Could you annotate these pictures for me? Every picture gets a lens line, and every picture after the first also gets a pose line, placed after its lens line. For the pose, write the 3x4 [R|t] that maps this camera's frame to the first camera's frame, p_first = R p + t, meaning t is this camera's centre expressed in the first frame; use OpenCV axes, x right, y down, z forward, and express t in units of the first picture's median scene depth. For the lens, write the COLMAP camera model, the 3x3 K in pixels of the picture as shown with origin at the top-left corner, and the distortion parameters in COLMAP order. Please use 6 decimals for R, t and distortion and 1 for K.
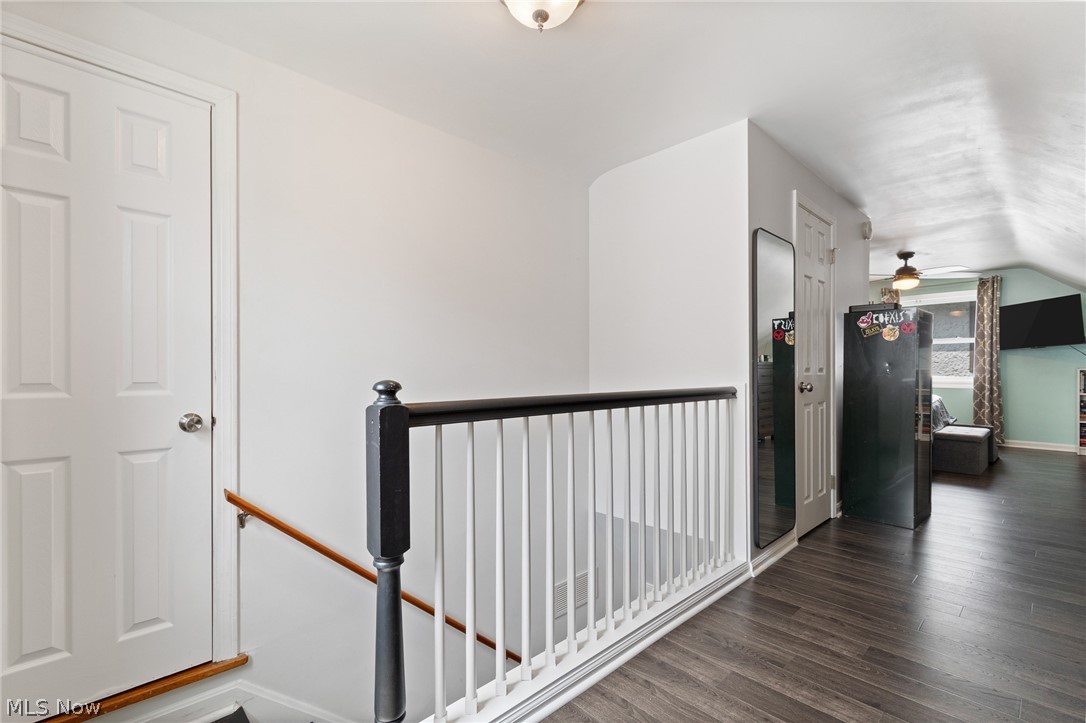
lens RADIAL K [[479.1, 0, 543.0], [0, 479.1, 361.5], [0, 0, 1]] dist [-0.003432, -0.000405]
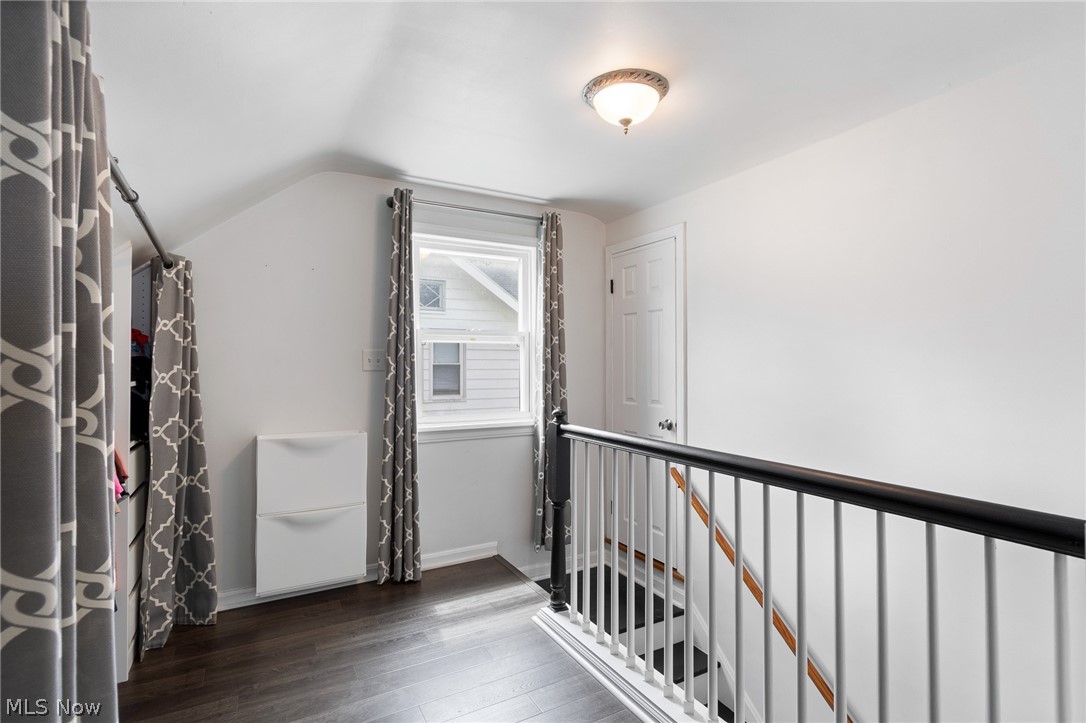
lens RADIAL K [[529.7, 0, 542.9], [0, 529.7, 372.3], [0, 0, 1]] dist [0.002016, 0.000148]
pose [[-0.252665, 0.016800, -0.967408, 1.324579], [0.008488, 0.999849, 0.015147, -0.104595], [0.967516, -0.004384, -0.252770, 1.100407]]
